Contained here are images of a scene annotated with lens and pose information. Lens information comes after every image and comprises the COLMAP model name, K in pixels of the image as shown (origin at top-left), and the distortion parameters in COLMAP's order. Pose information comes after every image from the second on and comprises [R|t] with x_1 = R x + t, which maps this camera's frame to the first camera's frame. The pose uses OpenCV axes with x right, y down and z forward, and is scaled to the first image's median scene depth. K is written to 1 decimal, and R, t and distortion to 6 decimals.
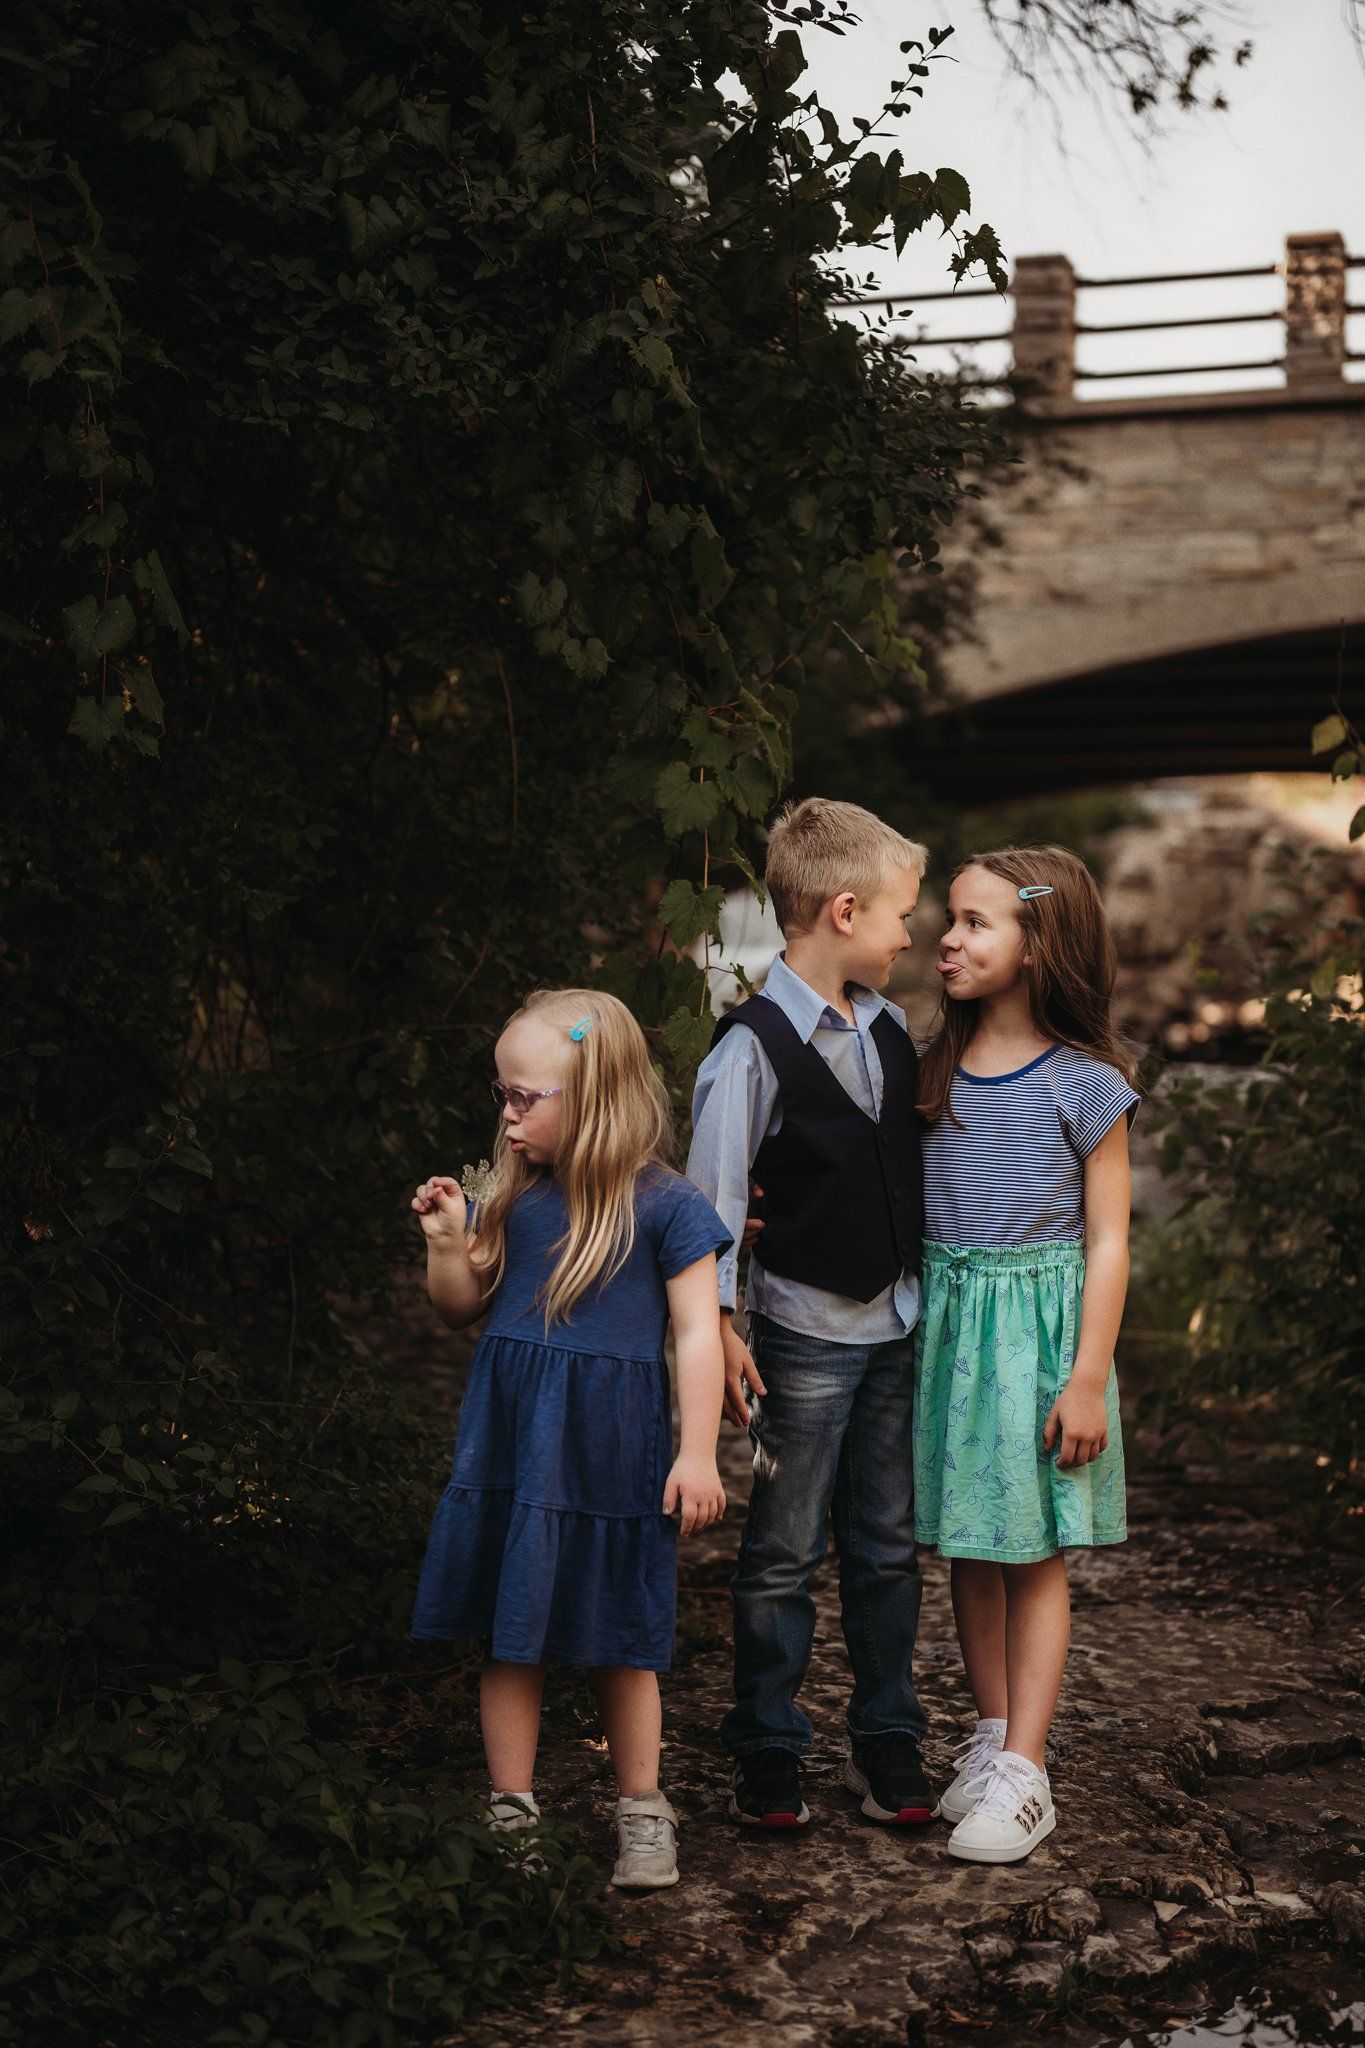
lens RADIAL K [[2878.8, 0, 681.2], [0, 2878.8, 1074.4], [0, 0, 1]] dist [-0.010508, -0.017928]
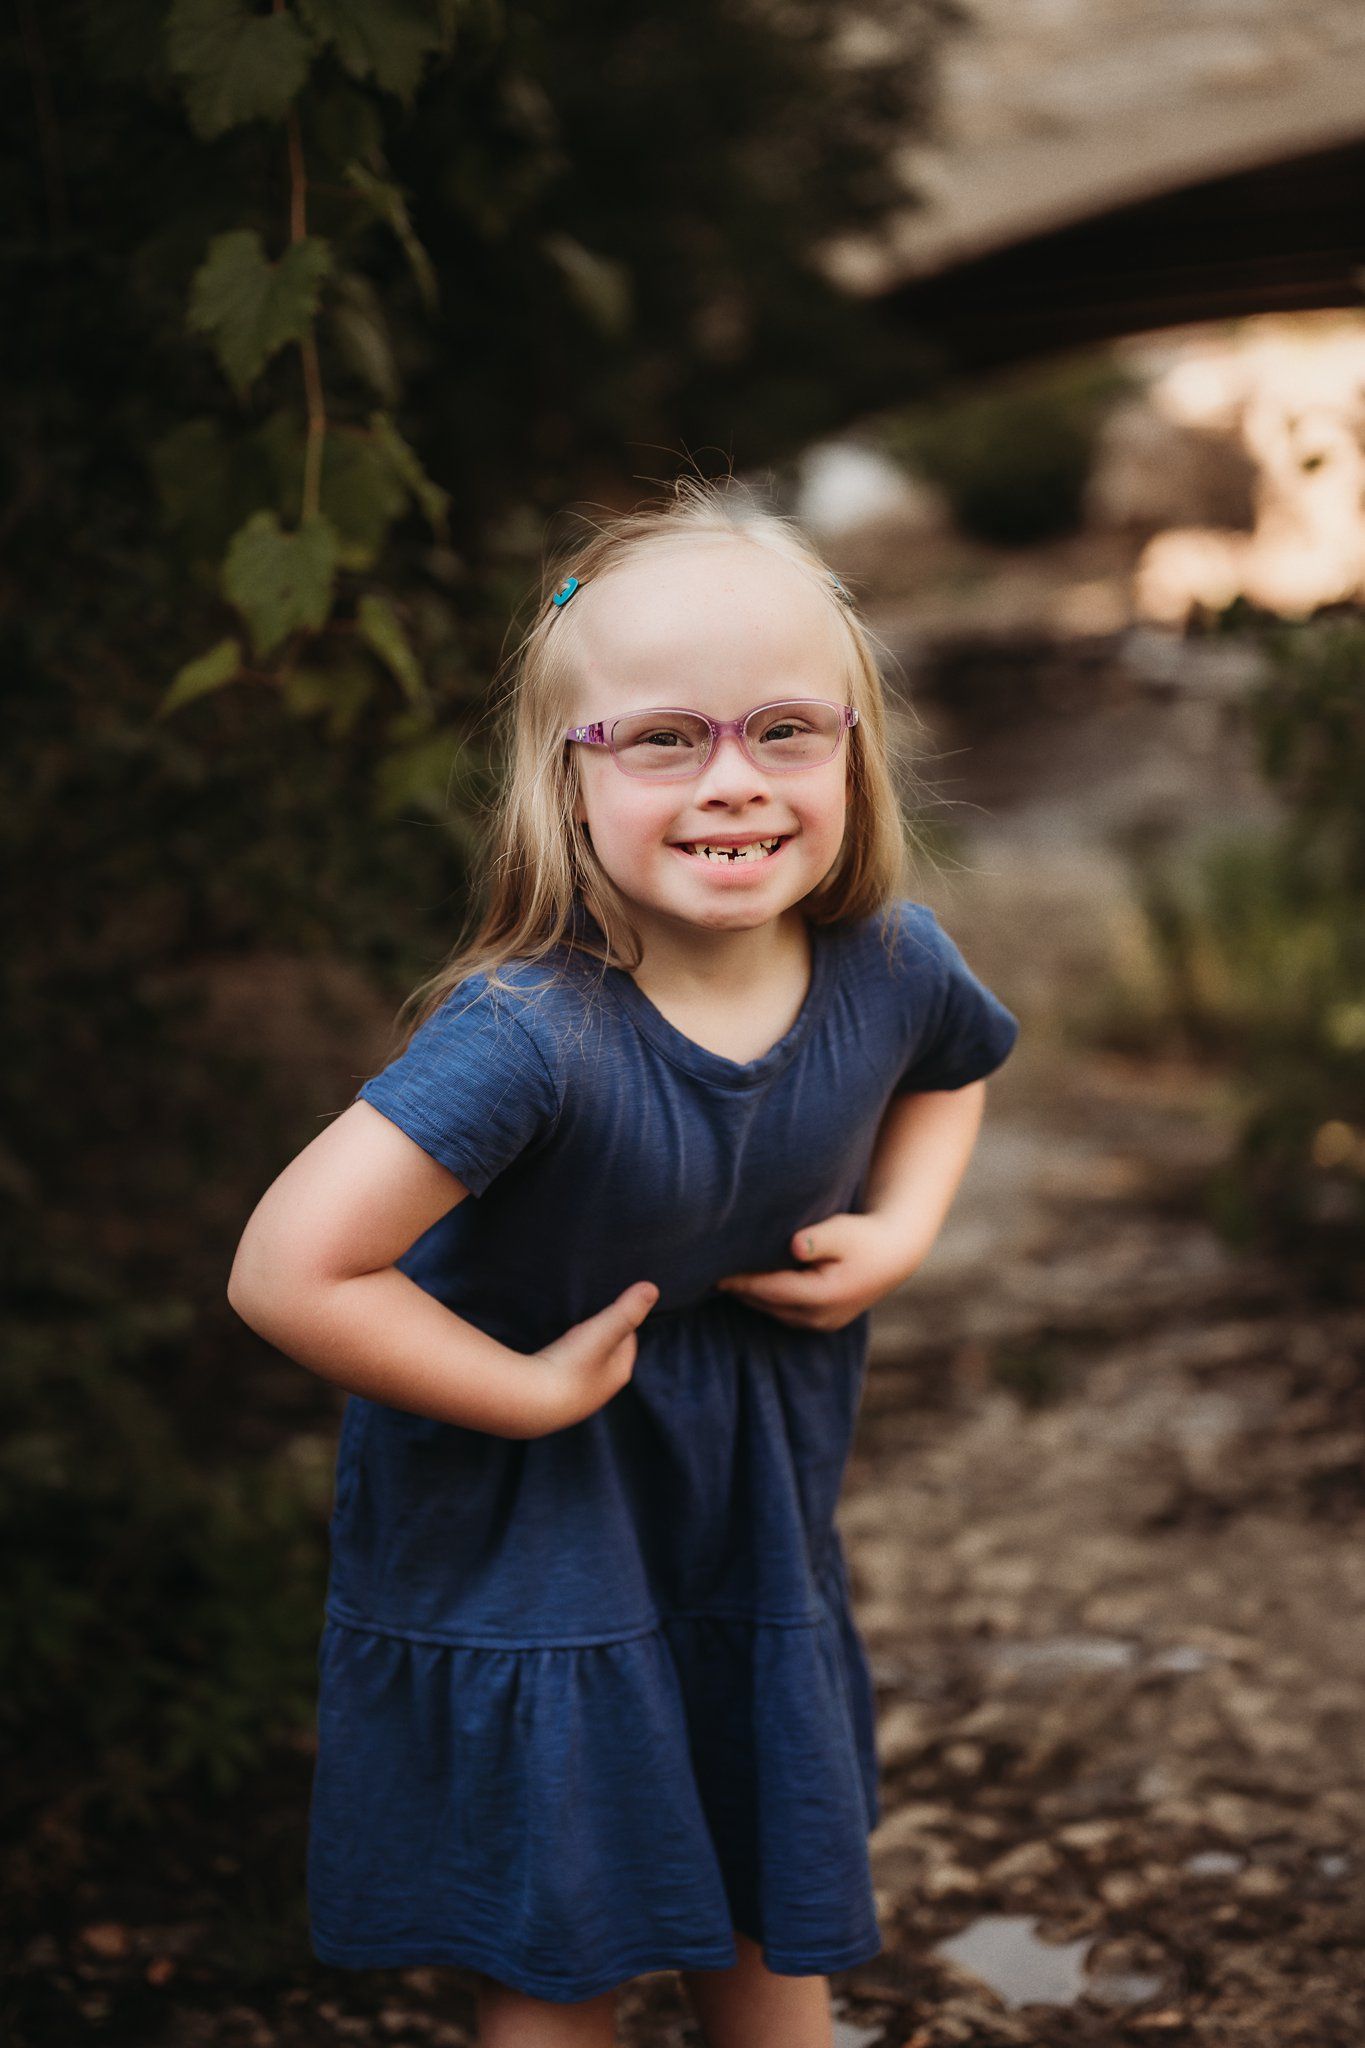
lens RADIAL K [[2934.7, 0, 682.5], [0, 2934.7, 1024.0], [0, 0, 1]] dist [-0.031442, 0.126385]
pose [[0.996494, -0.082973, -0.010722, 0.066097], [0.083645, 0.990699, 0.107330, 0.012771], [0.001716, -0.107850, 0.994166, 0.541552]]
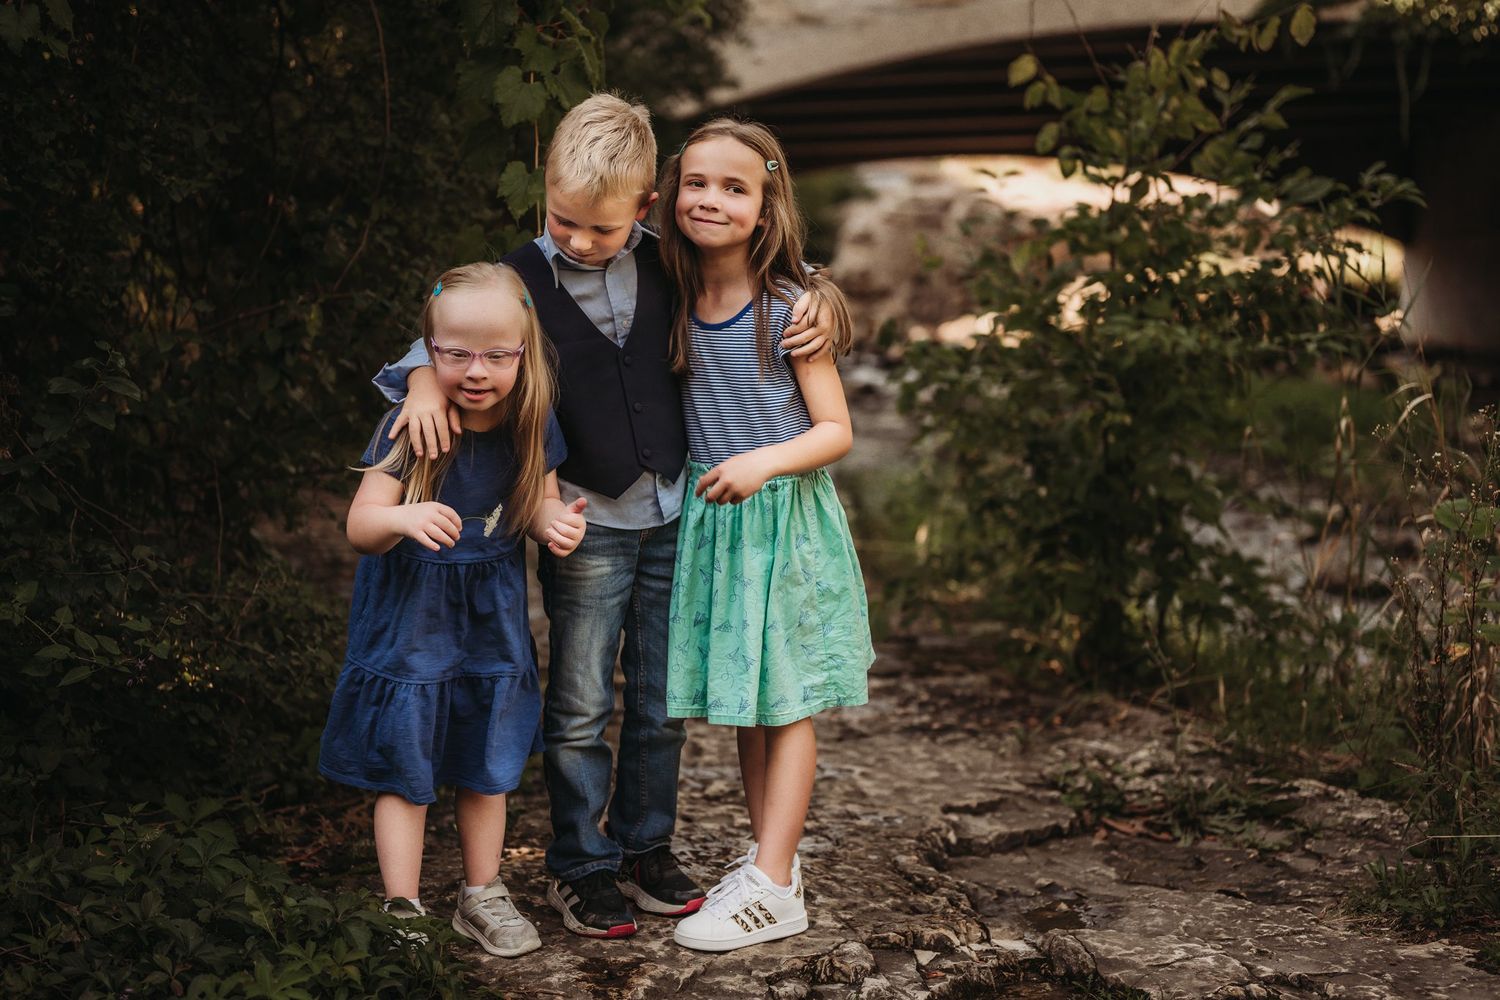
lens RADIAL K [[2108.5, 0, 749.9], [0, 2108.5, 535.9], [0, 0, 1]] dist [-0.010508, -0.017928]
pose [[0.994490, -0.025965, 0.101561, 0.001220], [0.018848, 0.997340, 0.070414, 0.033348], [-0.103119, -0.068112, 0.992334, 0.082257]]
